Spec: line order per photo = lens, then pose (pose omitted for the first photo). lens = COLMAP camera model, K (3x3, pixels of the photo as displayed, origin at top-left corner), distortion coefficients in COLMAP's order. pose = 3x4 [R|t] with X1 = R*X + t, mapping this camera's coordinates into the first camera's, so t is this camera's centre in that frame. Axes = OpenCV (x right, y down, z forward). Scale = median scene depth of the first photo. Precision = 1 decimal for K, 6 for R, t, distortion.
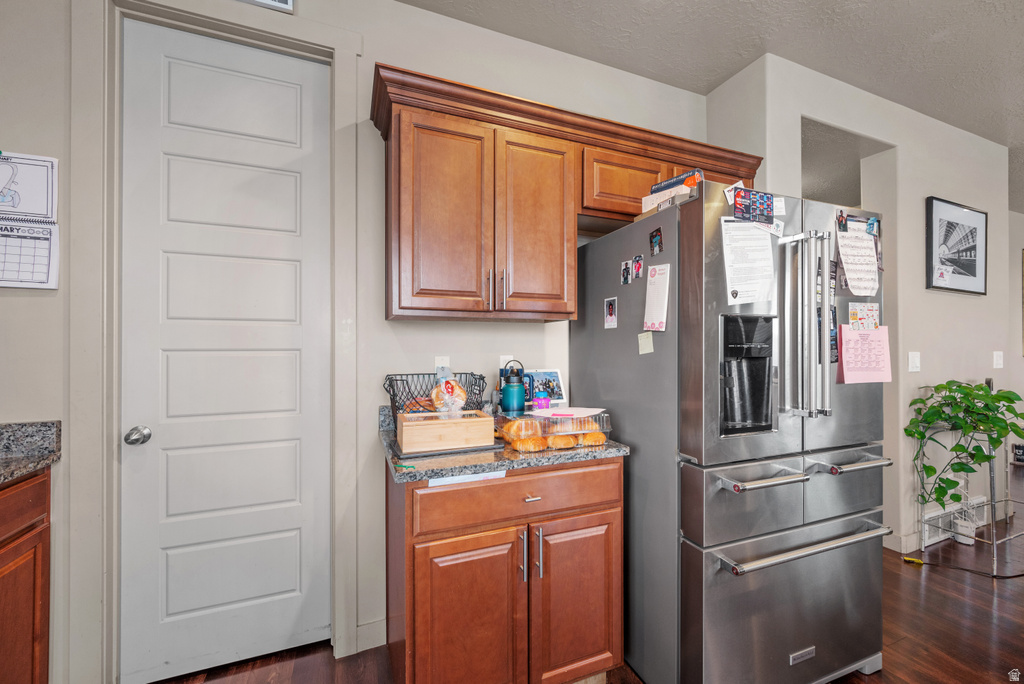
lens RADIAL K [[417.0, 0, 521.7], [0, 417.0, 344.8], [0, 0, 1]] dist [-0.003258, 0.000667]
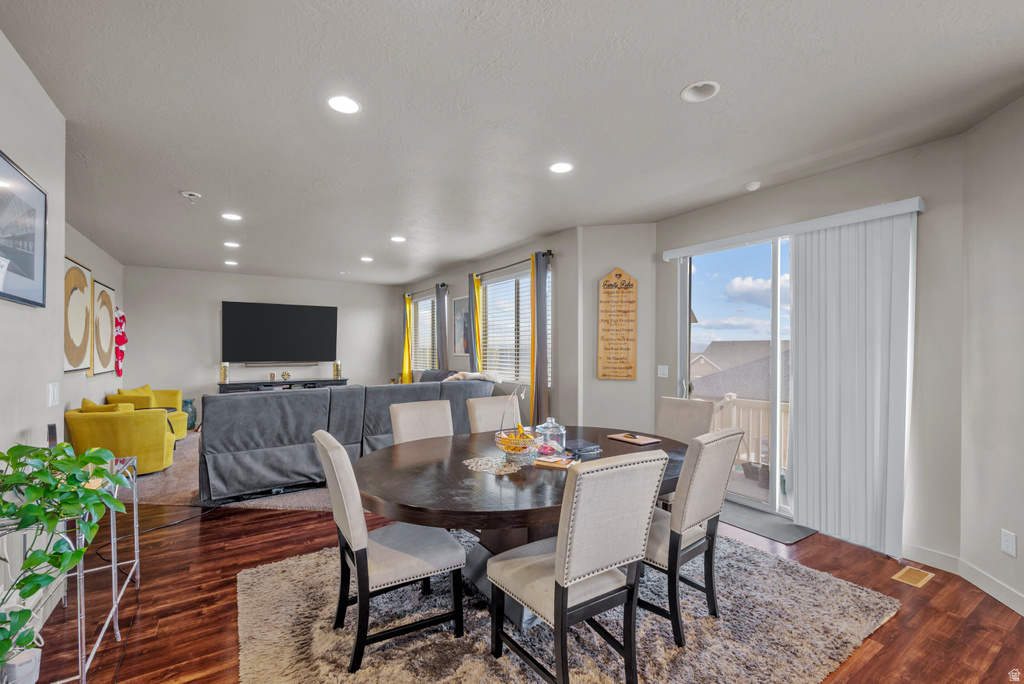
lens RADIAL K [[441.9, 0, 513.4], [0, 441.9, 345.8], [0, 0, 1]] dist [0.000283, 0.000456]
pose [[-0.174907, 0.007501, 0.984556, 0.401513], [-0.007598, 0.999931, -0.008967, -0.093334], [-0.984556, -0.009049, -0.174838, 0.604625]]
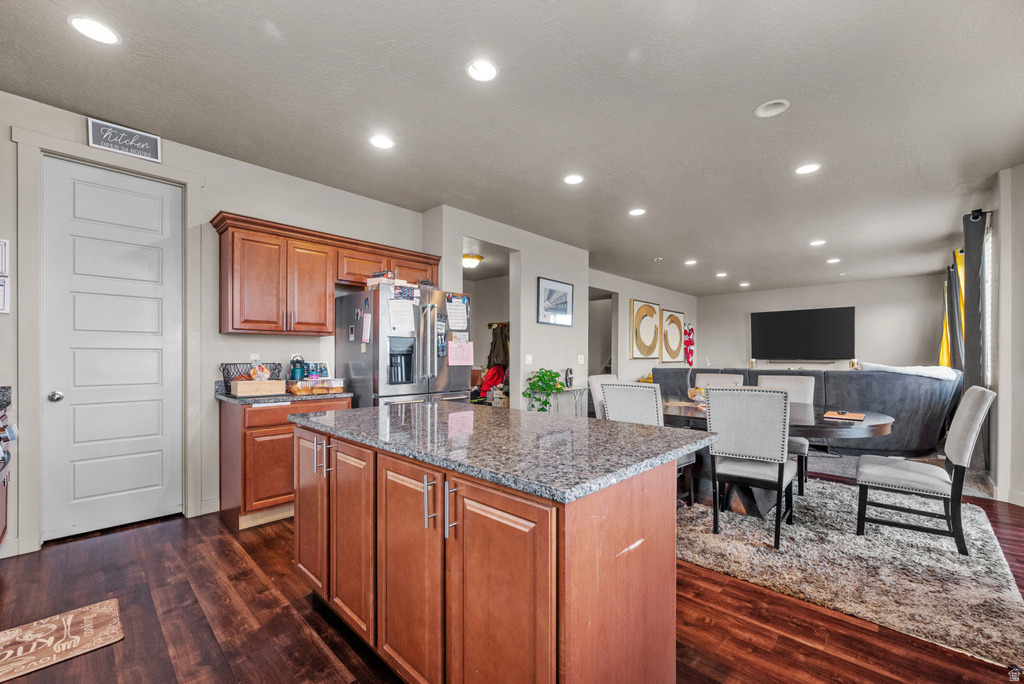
lens RADIAL K [[417.0, 0, 520.3], [0, 417.0, 357.6], [0, 0, 1]] dist [-0.003258, 0.000667]
pose [[0.915636, 0.002533, 0.402001, 0.163962], [-0.006713, 0.999937, 0.008989, 0.022897], [-0.401953, -0.010930, 0.915595, -1.337128]]
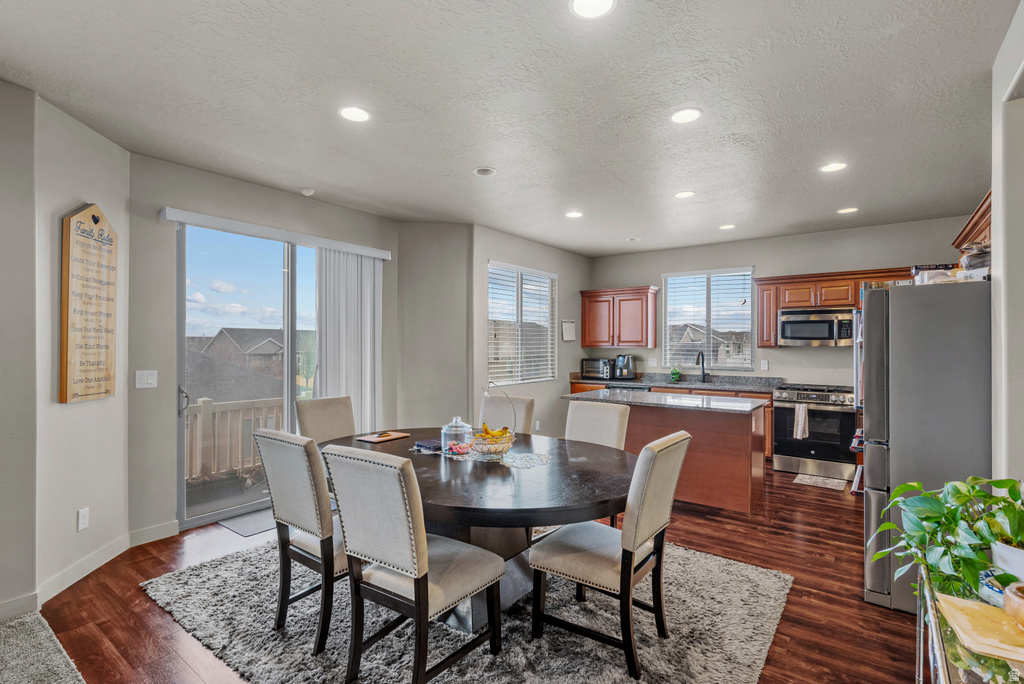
lens RADIAL K [[474.9, 0, 517.6], [0, 474.9, 343.3], [0, 0, 1]] dist [-0.004377, 0.000617]
pose [[-0.859189, -0.001680, -0.511656, 2.741663], [0.001979, 0.999976, -0.006607, -0.099205], [0.511655, -0.006689, -0.859165, 1.813197]]
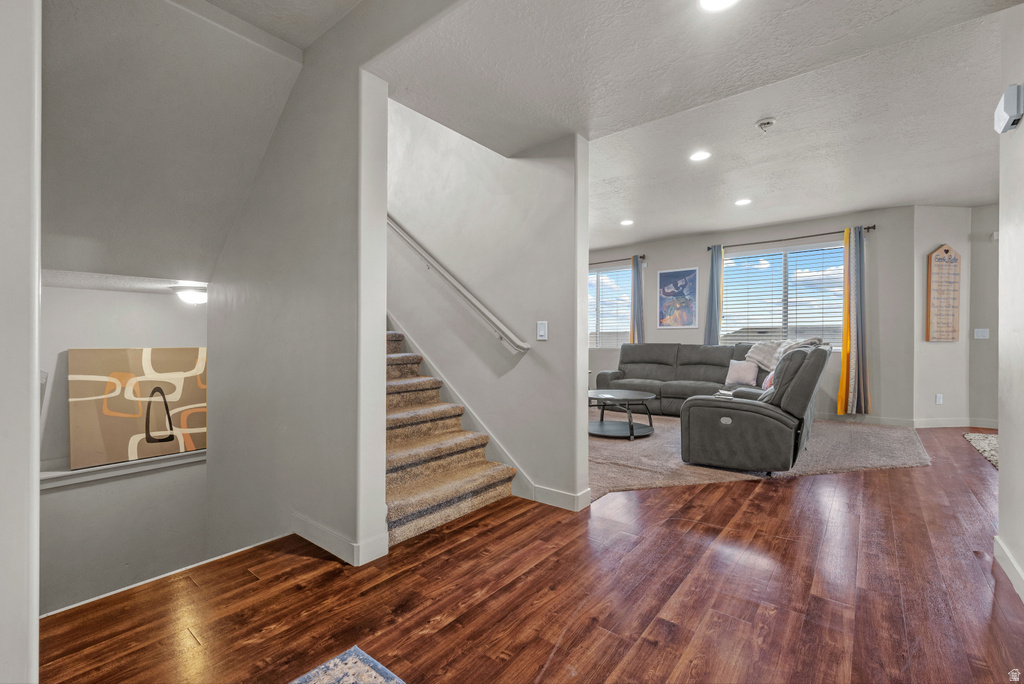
lens RADIAL K [[441.9, 0, 515.6], [0, 441.9, 344.1], [0, 0, 1]] dist [0.000283, 0.000456]
pose [[-0.458931, -0.005685, 0.888454, 1.688568], [-0.003792, 0.999983, 0.004440, 0.121594], [-0.888464, -0.001332, -0.458945, 3.945991]]
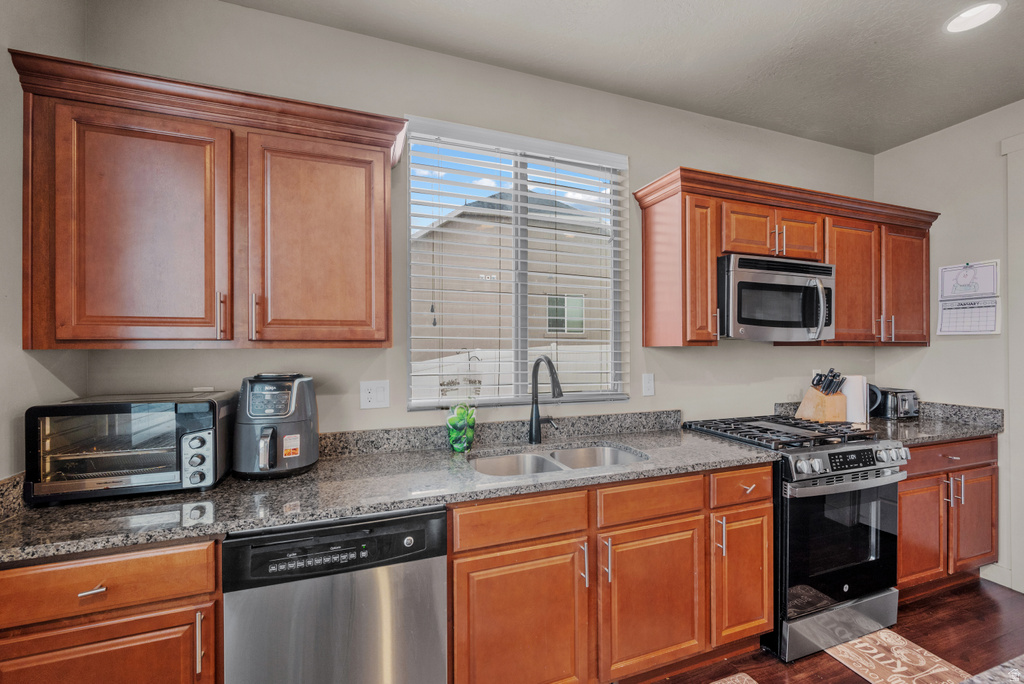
lens RADIAL K [[417.0, 0, 518.3], [0, 417.0, 345.8], [0, 0, 1]] dist [-0.003258, 0.000667]
pose [[-0.045771, -0.001242, -0.998951, 0.625694], [0.008515, 0.999962, -0.001633, -0.084843], [0.998916, -0.008581, -0.045759, -0.819804]]
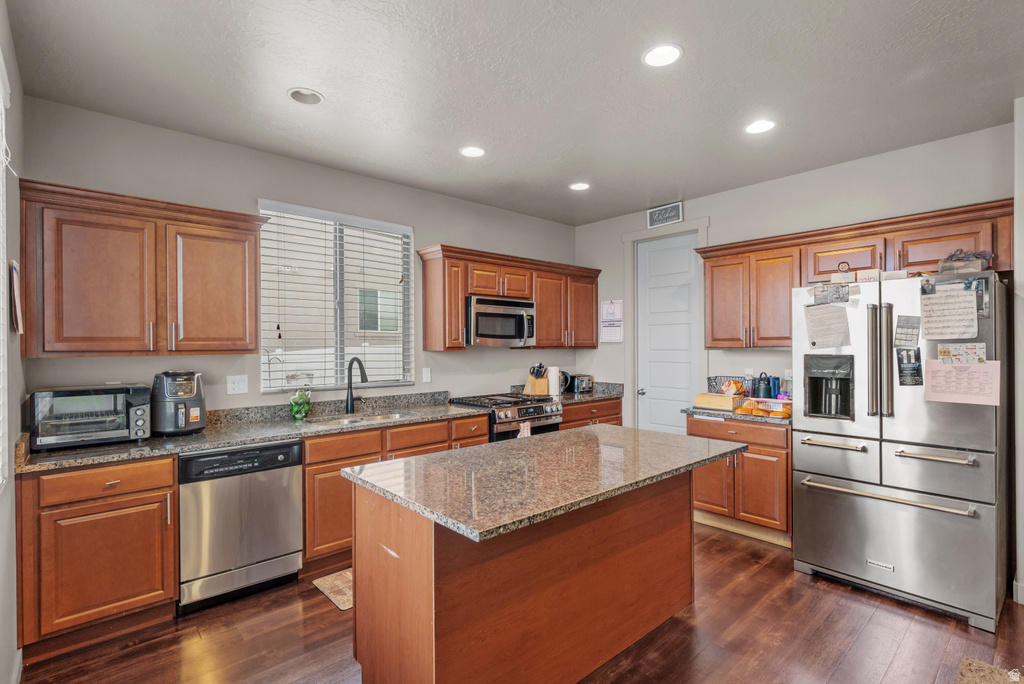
lens RADIAL K [[480.5, 0, 515.1], [0, 480.5, 343.5], [0, 0, 1]] dist [-0.003436, 0.000616]
pose [[0.332478, -0.002720, -0.943107, 1.768011], [0.011184, 0.999937, 0.001059, -0.116116], [0.943045, -0.010900, 0.332487, -0.844870]]
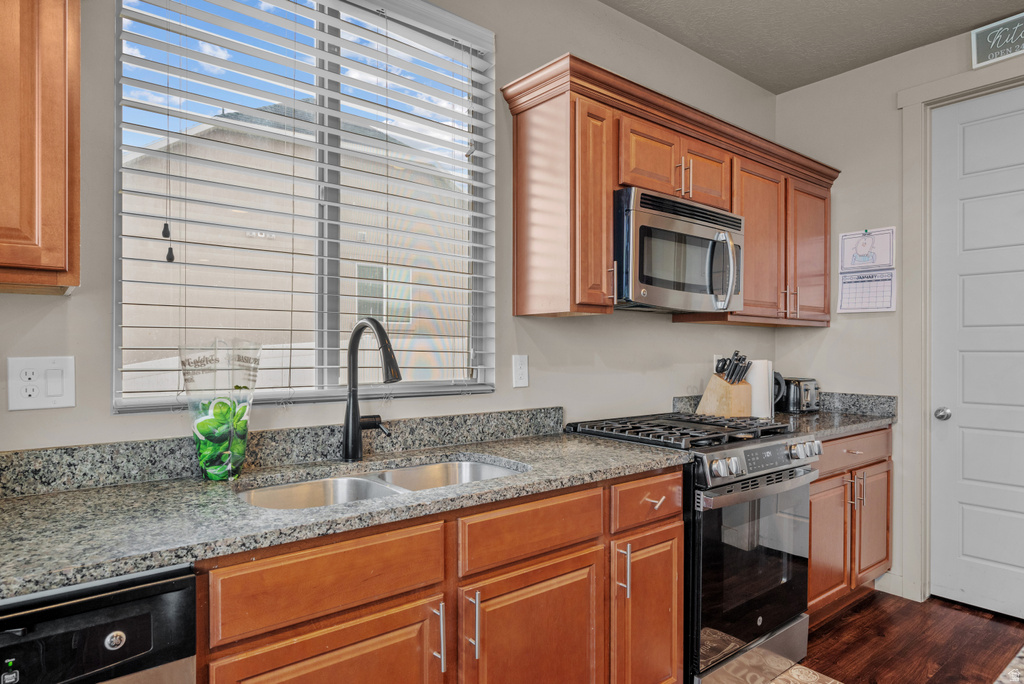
lens RADIAL K [[595.3, 0, 515.2], [0, 595.3, 347.9], [0, 0, 1]] dist [-0.004272, -0.001517]
pose [[0.284204, 0.001223, -0.958763, 0.519485], [0.002921, 0.999993, 0.002142, -0.005062], [0.958759, -0.003410, 0.284198, -0.853383]]
